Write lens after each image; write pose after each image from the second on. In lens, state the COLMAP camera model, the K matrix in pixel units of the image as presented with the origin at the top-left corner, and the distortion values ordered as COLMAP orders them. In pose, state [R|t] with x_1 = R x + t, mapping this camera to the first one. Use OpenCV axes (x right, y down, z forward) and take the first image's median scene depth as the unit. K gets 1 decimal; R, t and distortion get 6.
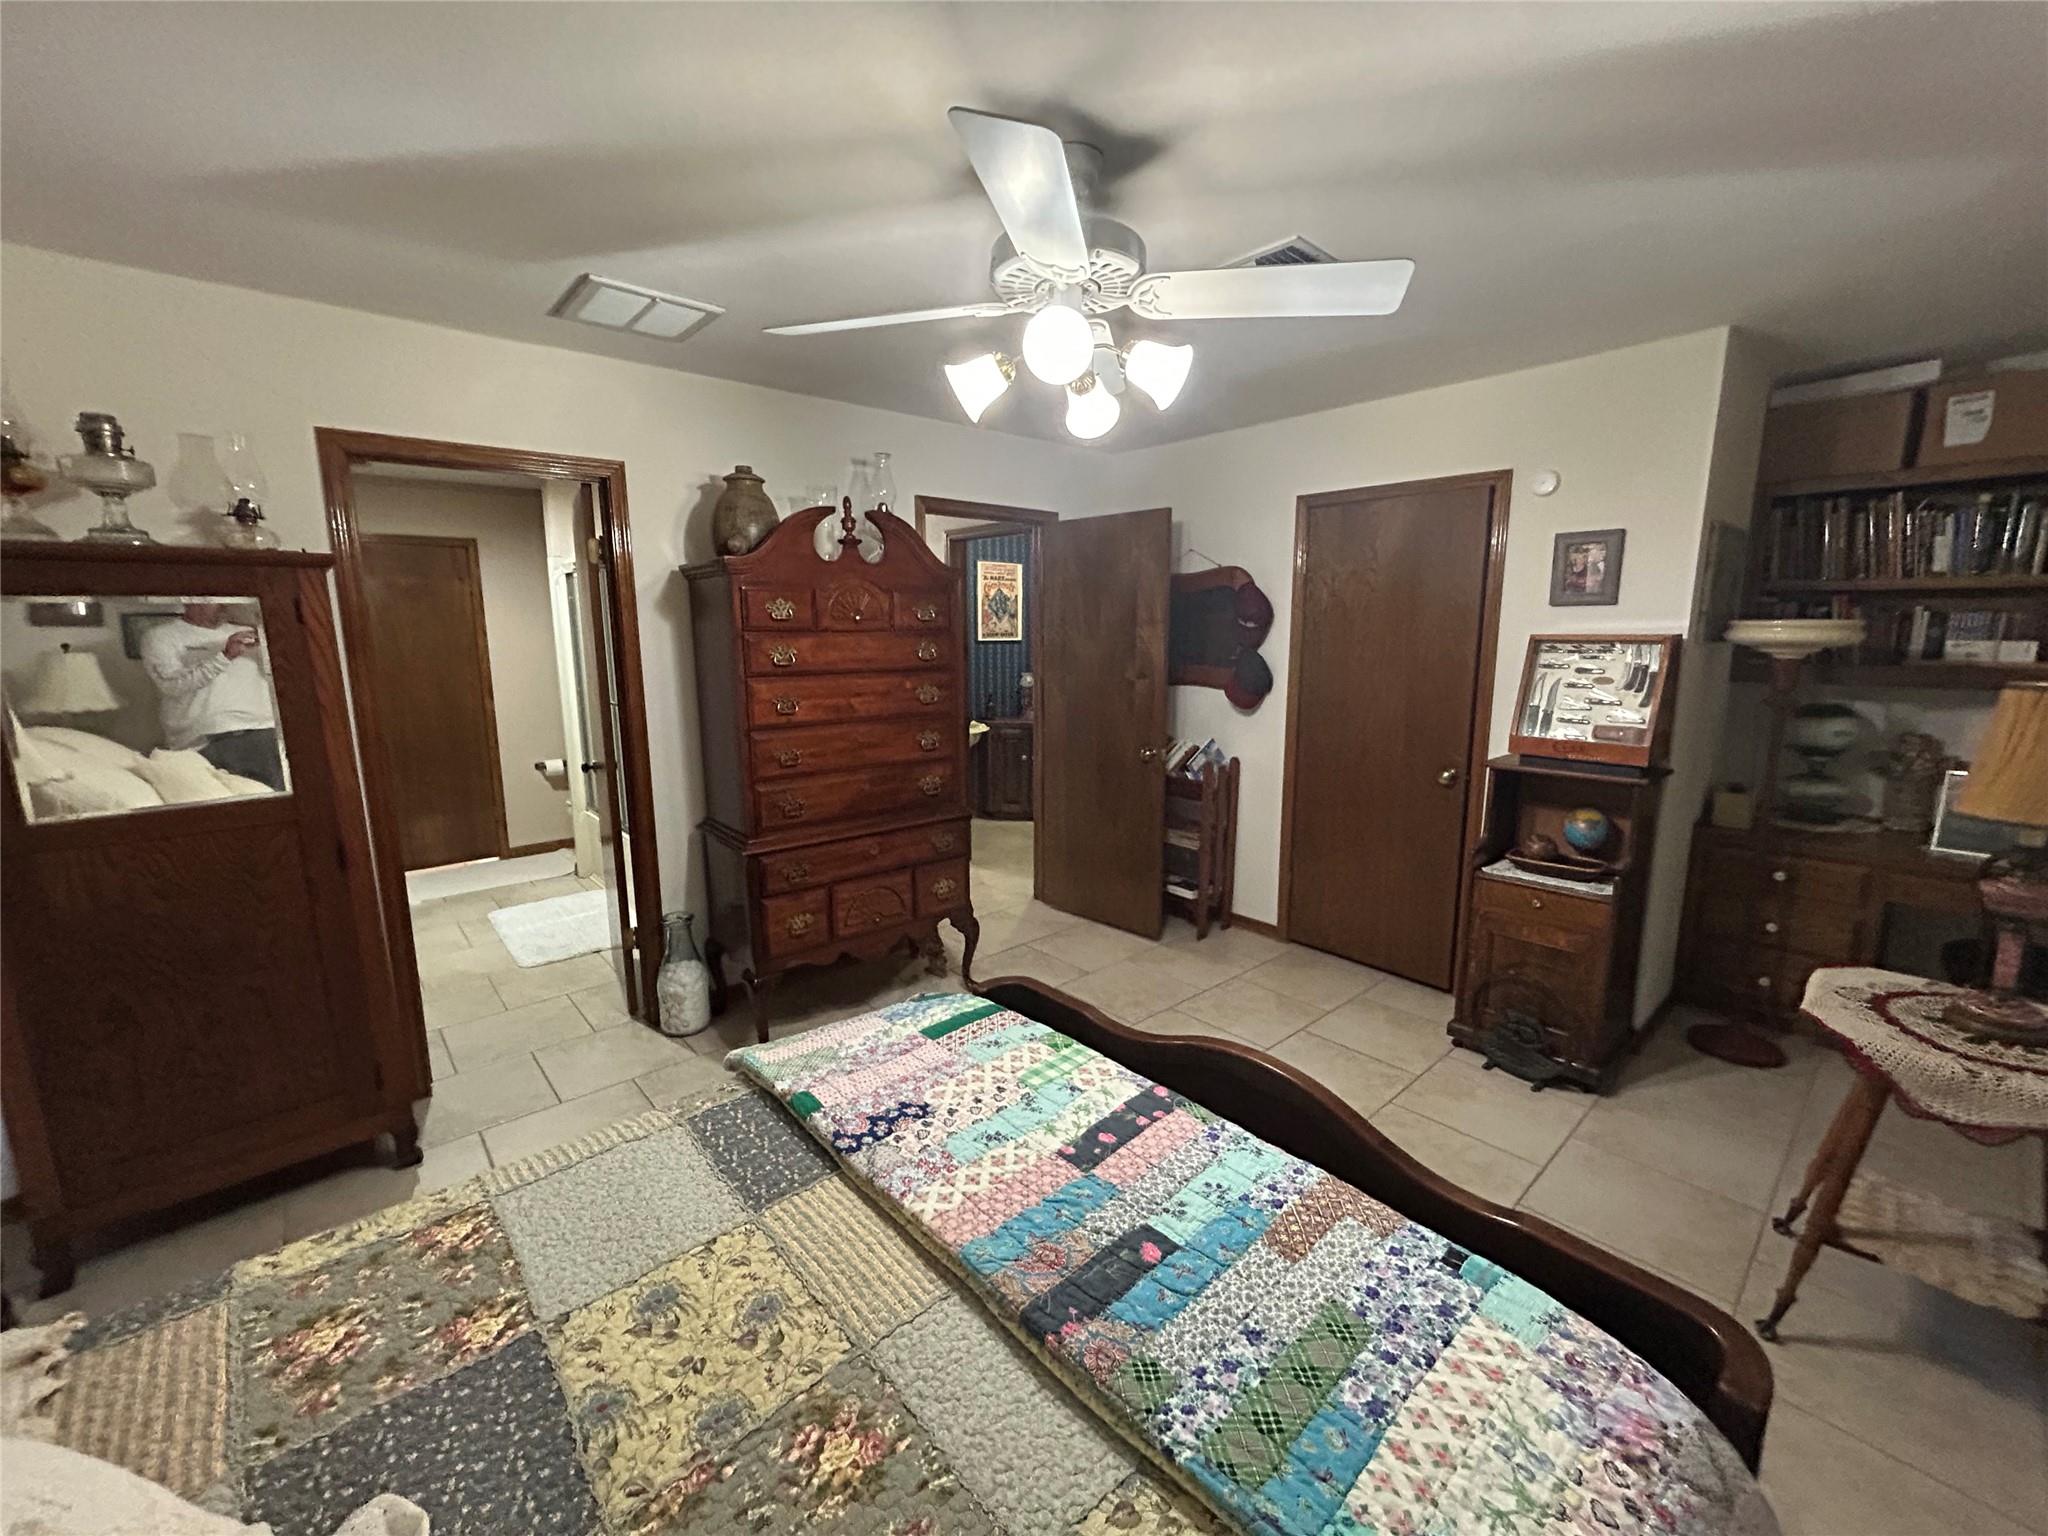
lens RADIAL K [[827.1, 0, 1028.4], [0, 827.1, 772.0], [0, 0, 1]] dist [0.000189, 0.000890]
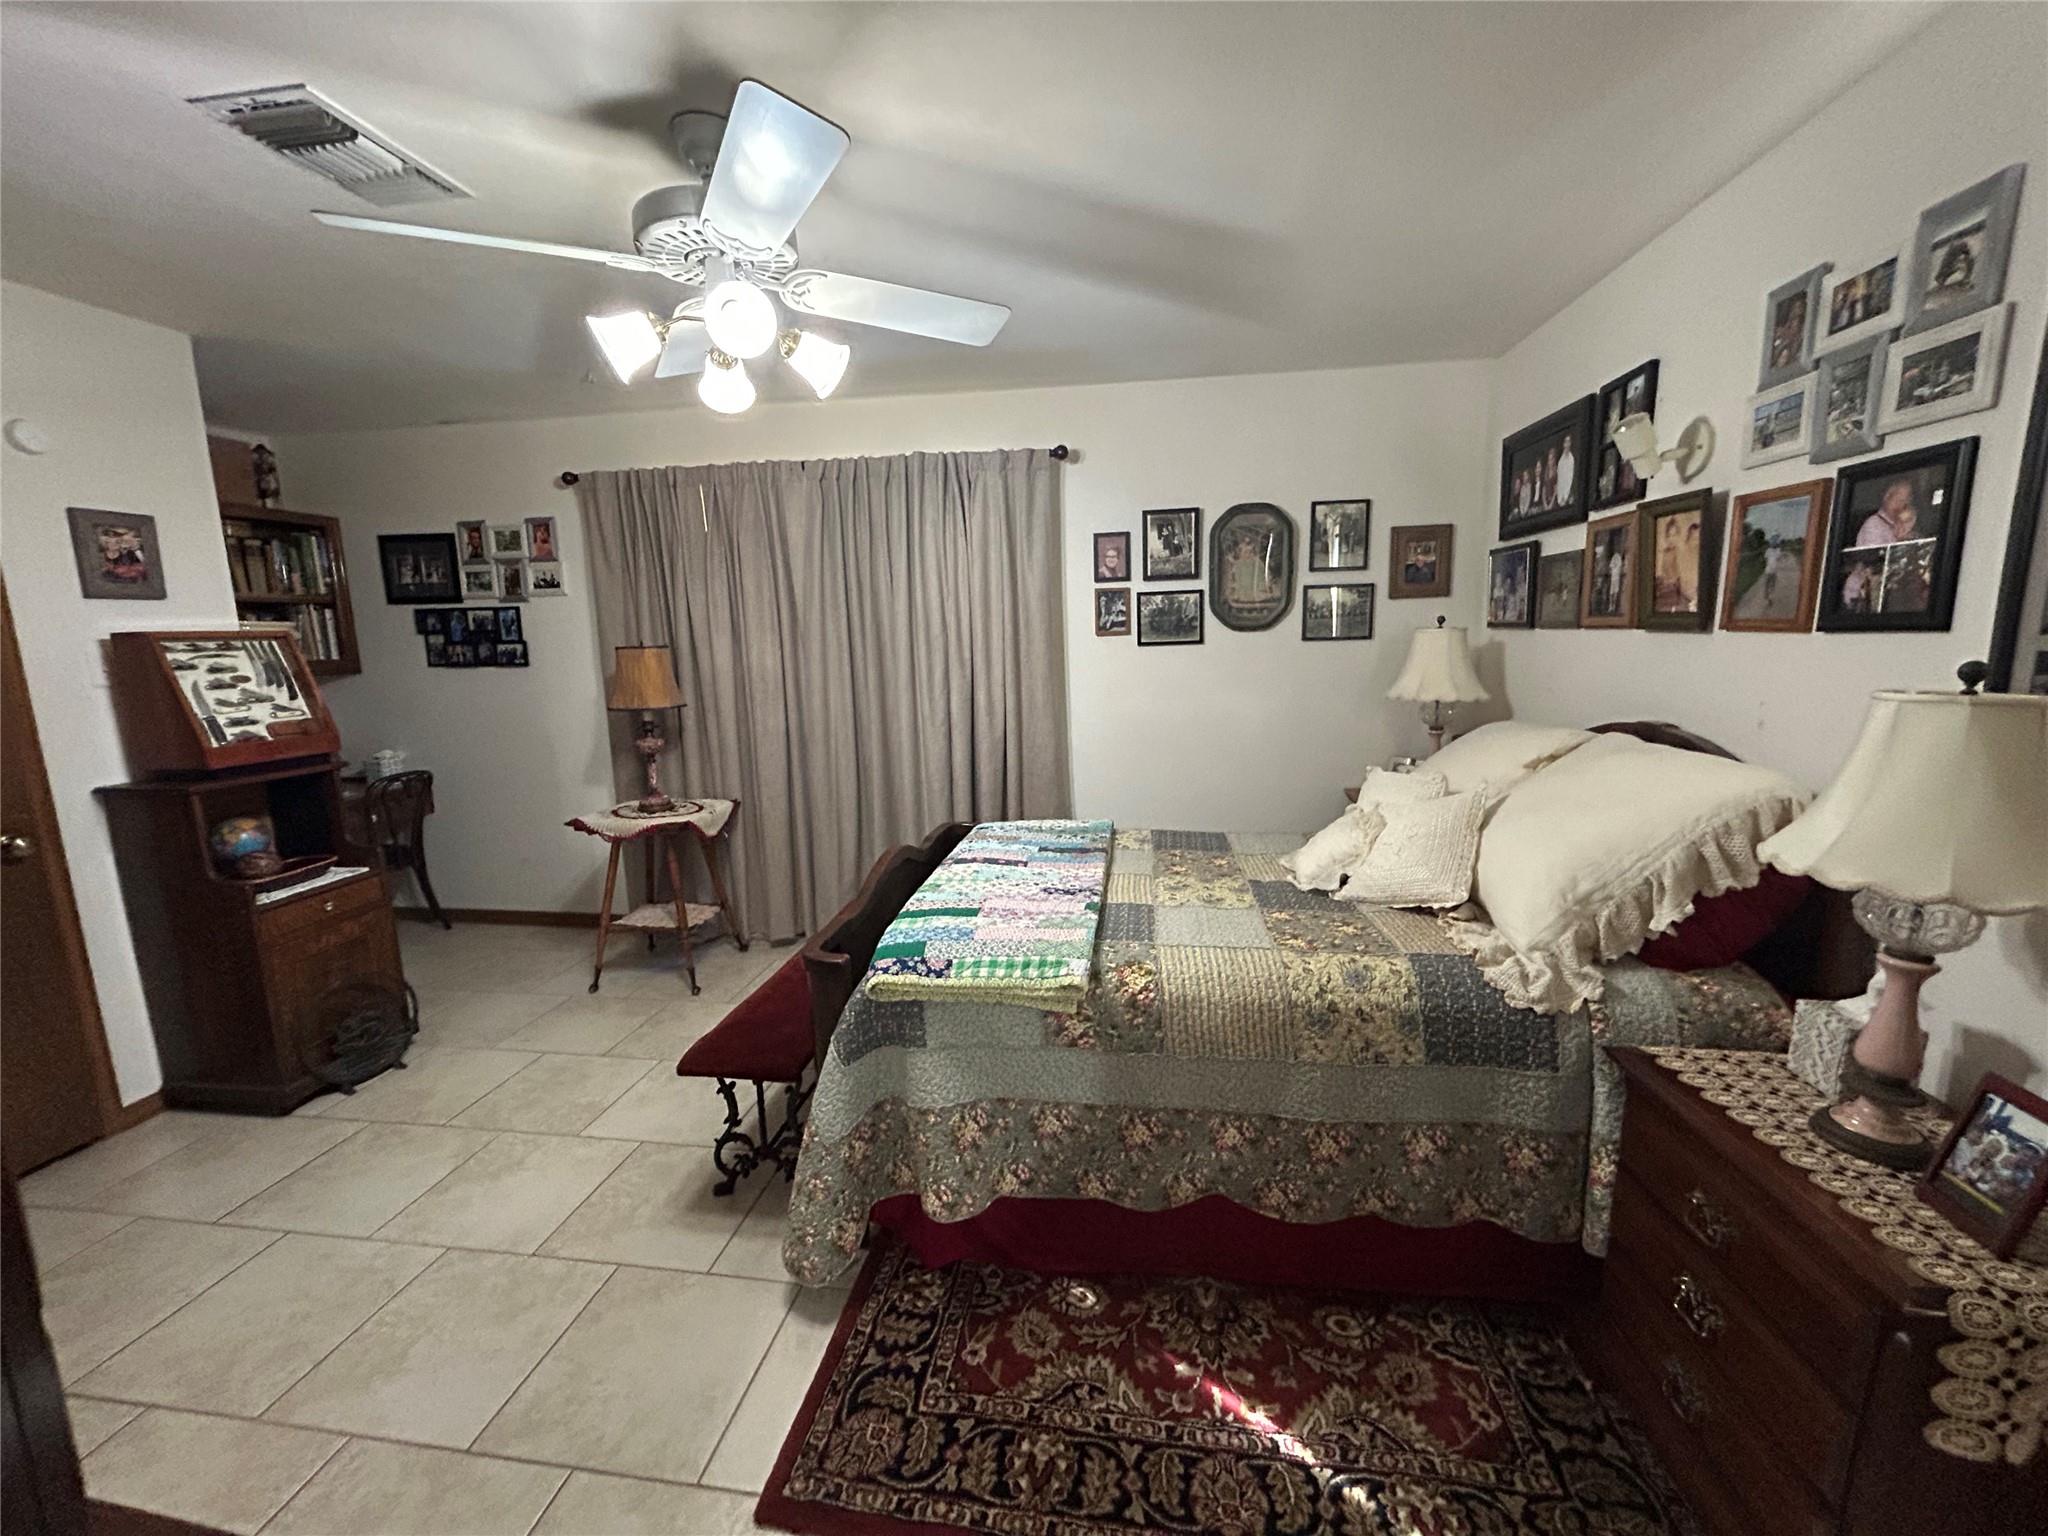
lens RADIAL K [[827.1, 0, 1025.3], [0, 827.1, 763.8], [0, 0, 1]] dist [0.000189, 0.000890]
pose [[-0.640112, -0.111272, 0.760181, -1.274041], [0.156834, 0.949695, 0.271076, -0.272400], [-0.752104, 0.292741, -0.590460, 1.854346]]
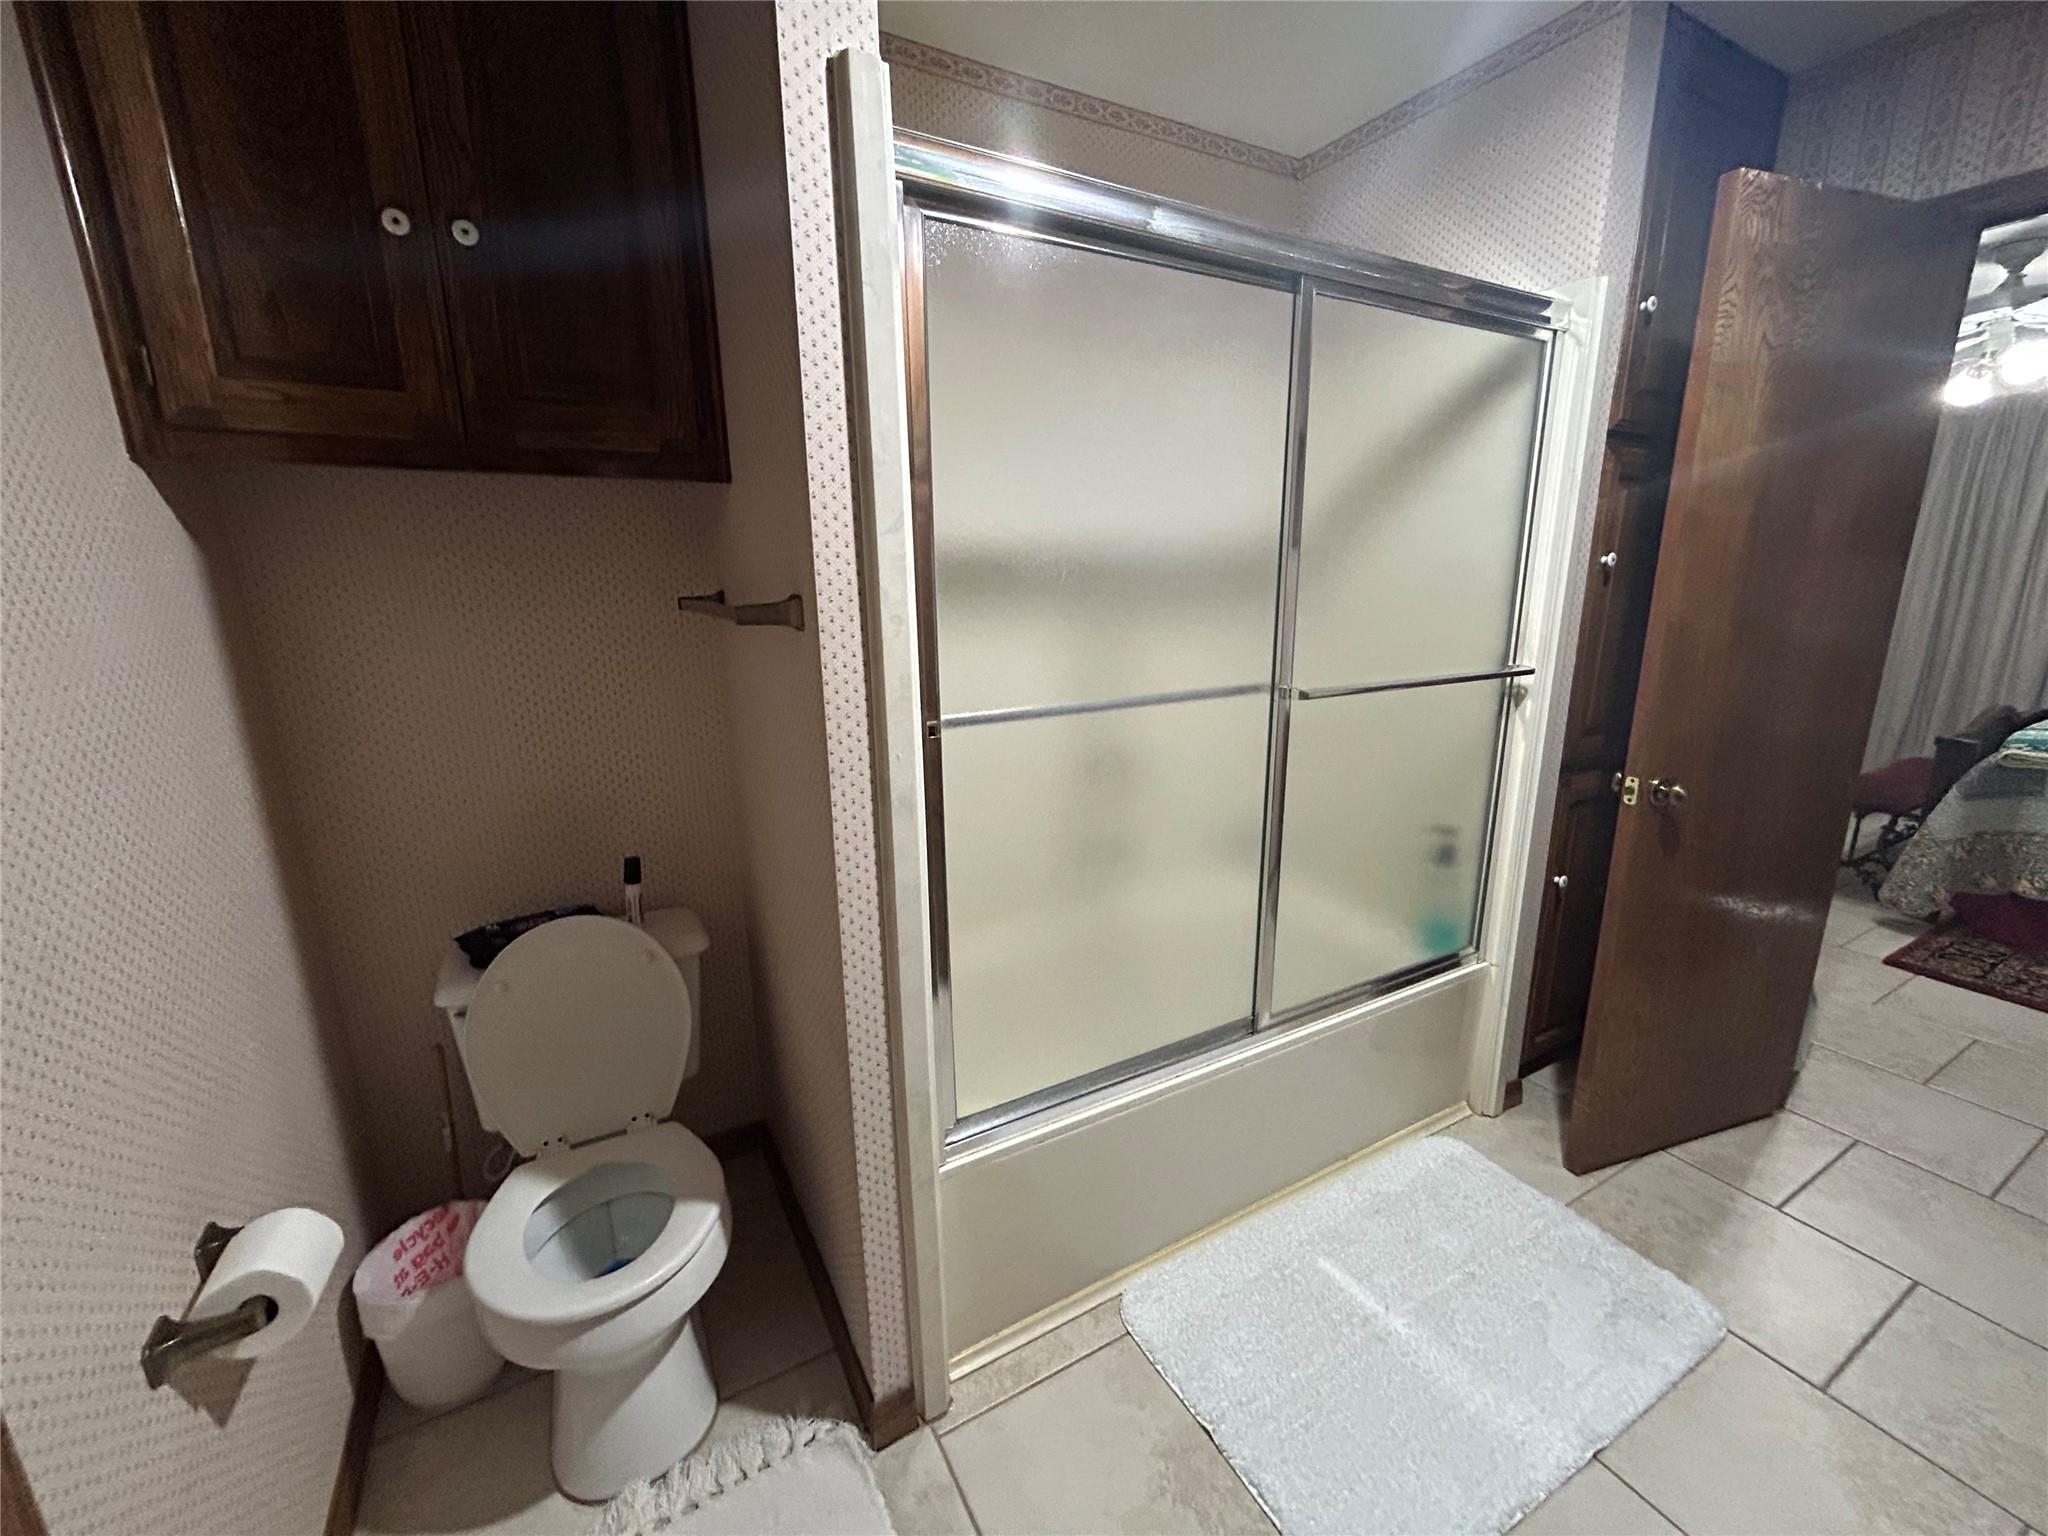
lens RADIAL K [[827.1, 0, 1030.3], [0, 827.1, 768.6], [0, 0, 1]] dist [0.000189, 0.000890]
pose [[0.220219, -0.223179, 0.949576, -3.422618], [0.185225, 0.965331, 0.183926, -0.549432], [-0.957703, 0.135381, 0.253922, 3.834252]]
